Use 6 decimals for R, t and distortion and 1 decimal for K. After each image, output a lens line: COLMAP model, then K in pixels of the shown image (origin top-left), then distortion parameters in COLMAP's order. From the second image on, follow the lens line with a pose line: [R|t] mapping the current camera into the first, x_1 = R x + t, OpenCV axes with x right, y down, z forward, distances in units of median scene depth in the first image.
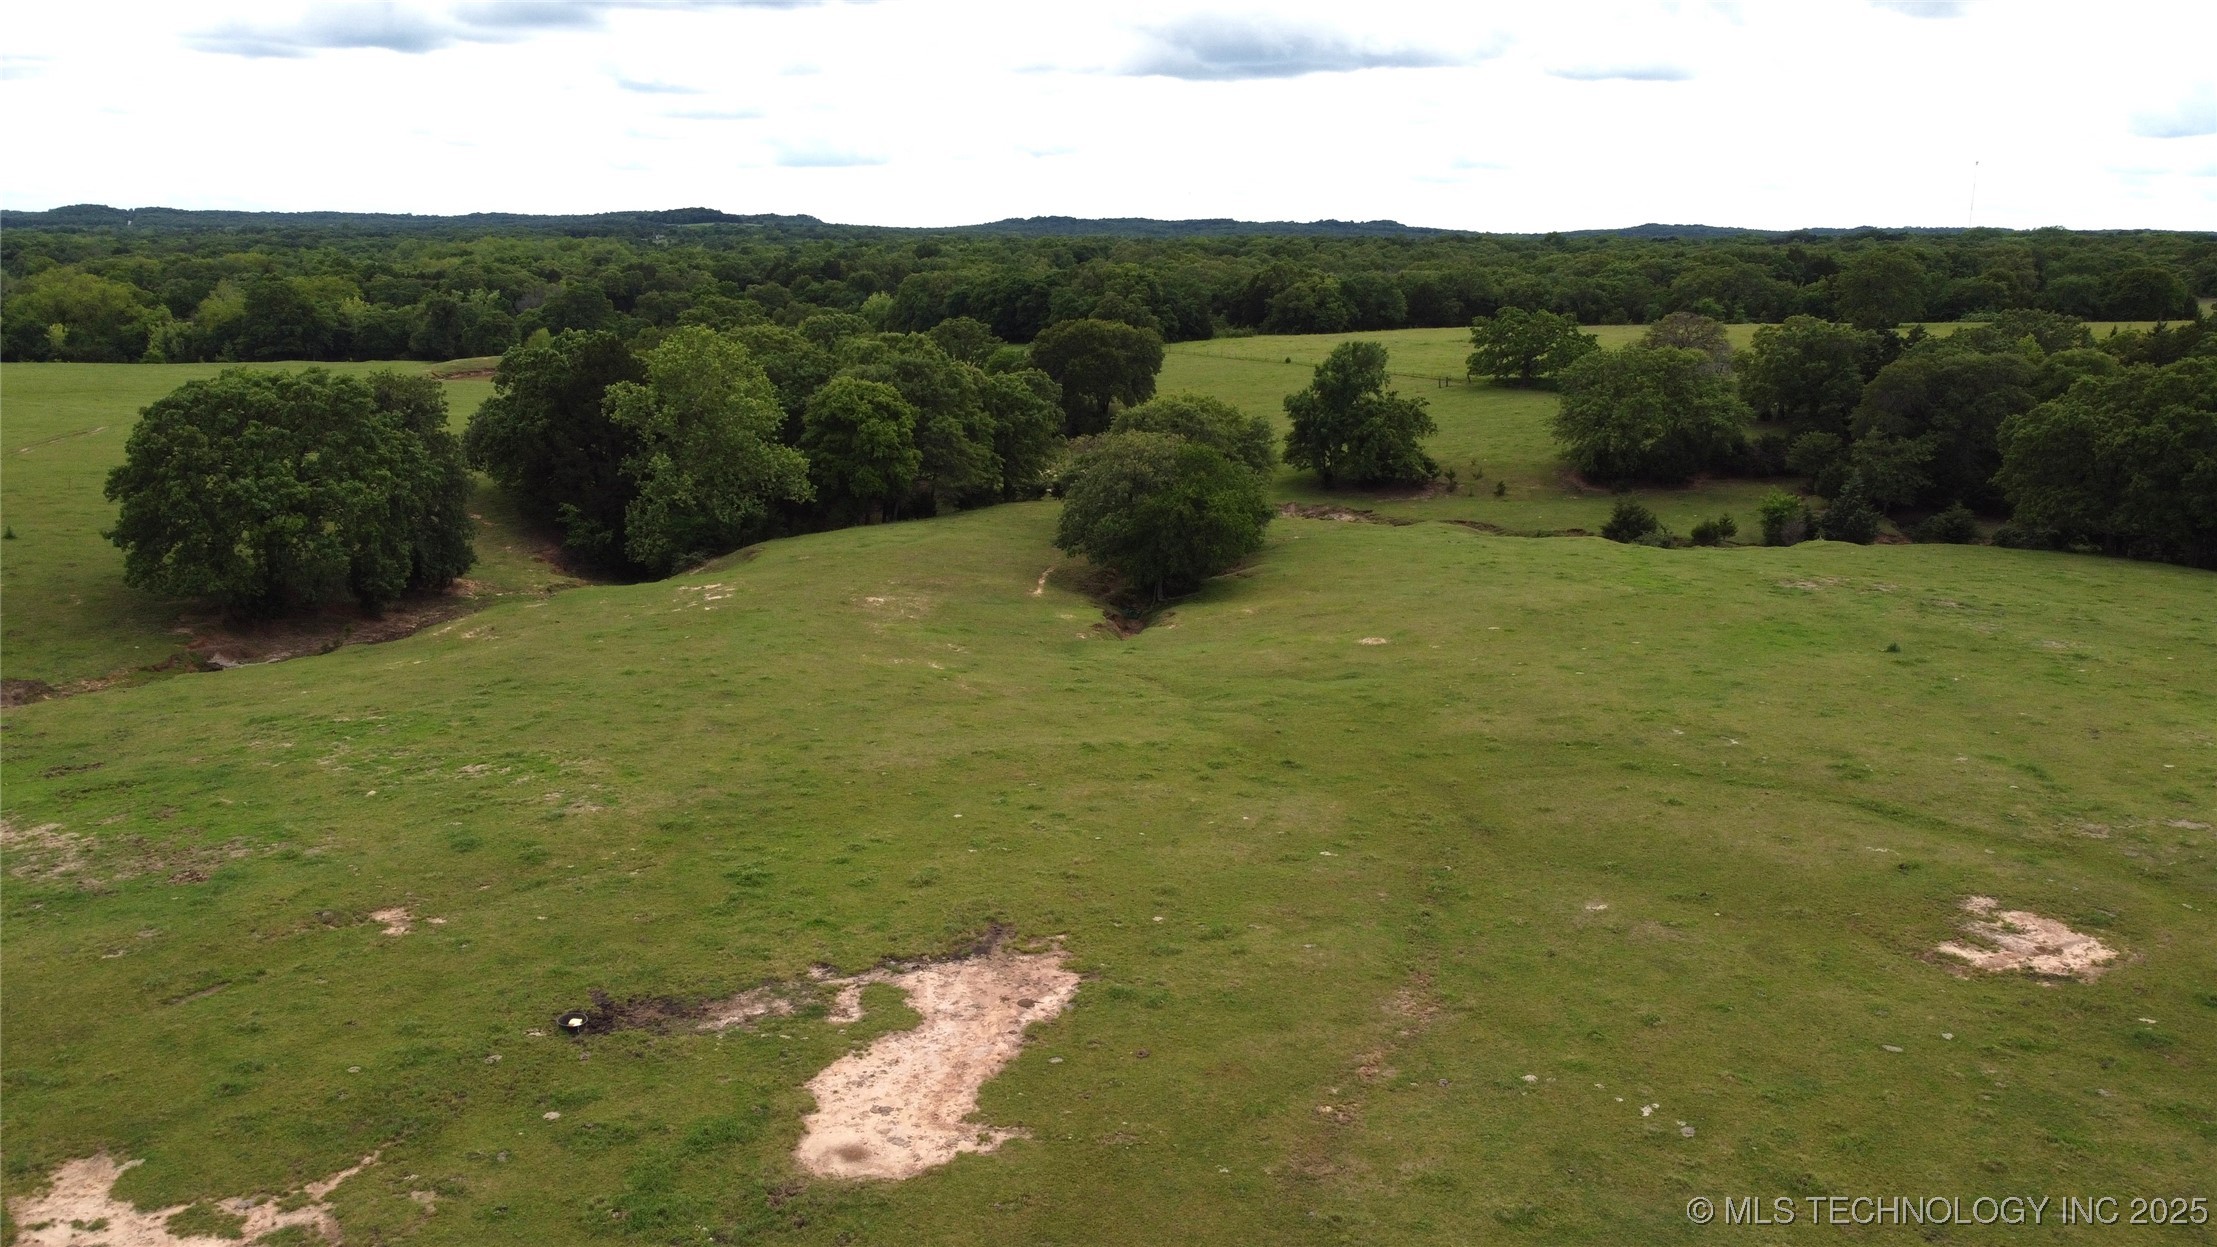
lens RADIAL K [[1687.8, 0, 1108.7], [0, 1687.8, 625.6], [0, 0, 1]] dist [0.007936, -0.010971]
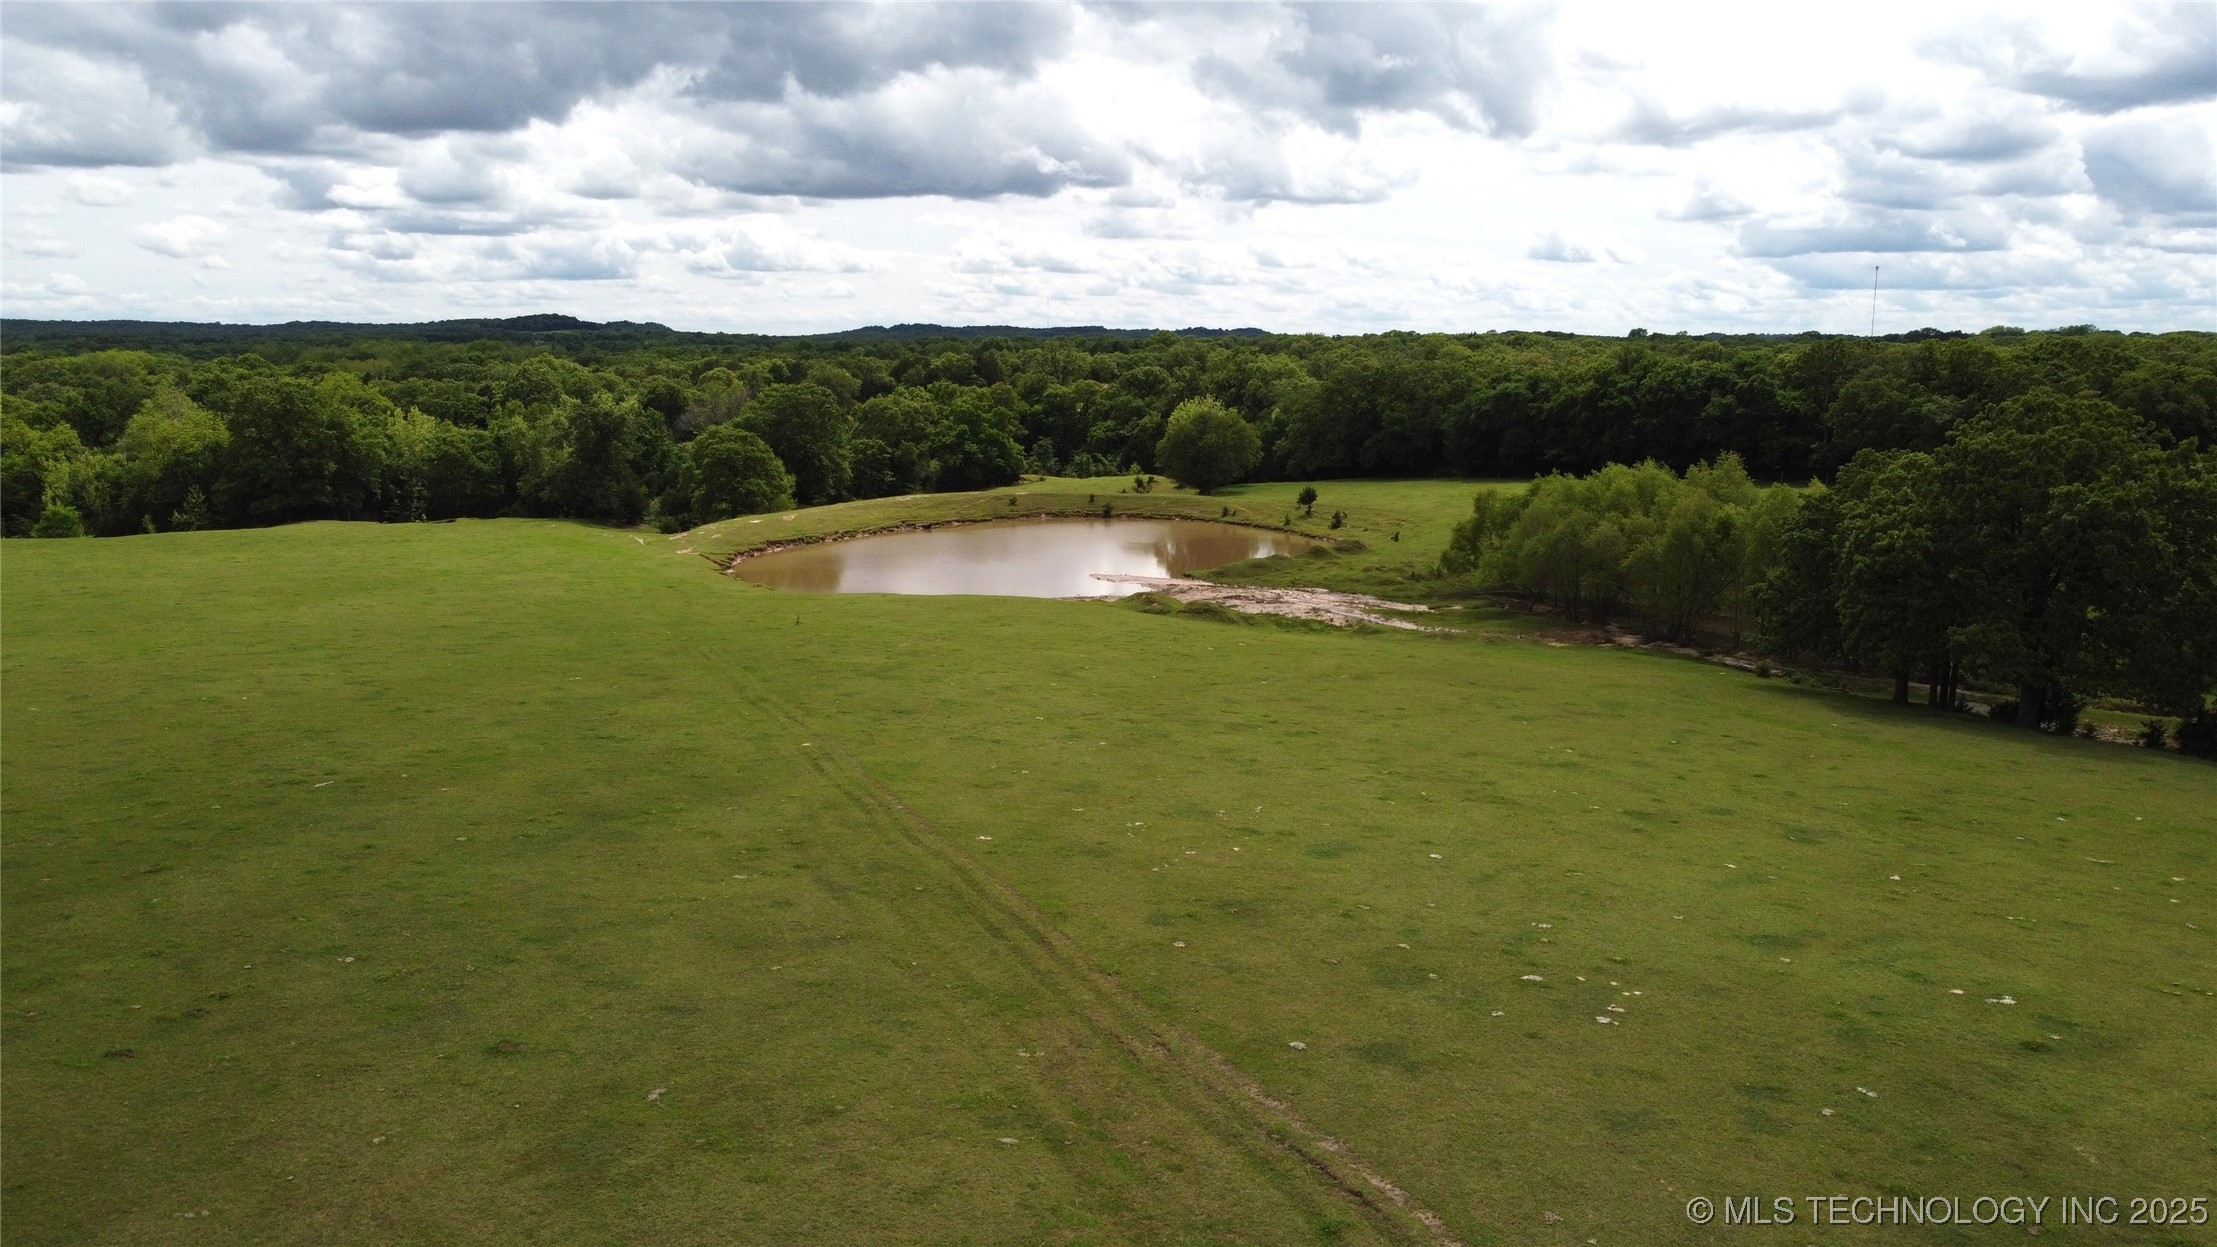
lens RADIAL K [[1687.8, 0, 1111.6], [0, 1687.8, 623.3], [0, 0, 1]] dist [0.007936, -0.010971]
pose [[0.994288, -0.020214, 0.104799, -0.655864], [0.026906, 0.997661, -0.062834, -0.188833], [-0.103284, 0.065294, 0.992506, 0.982538]]
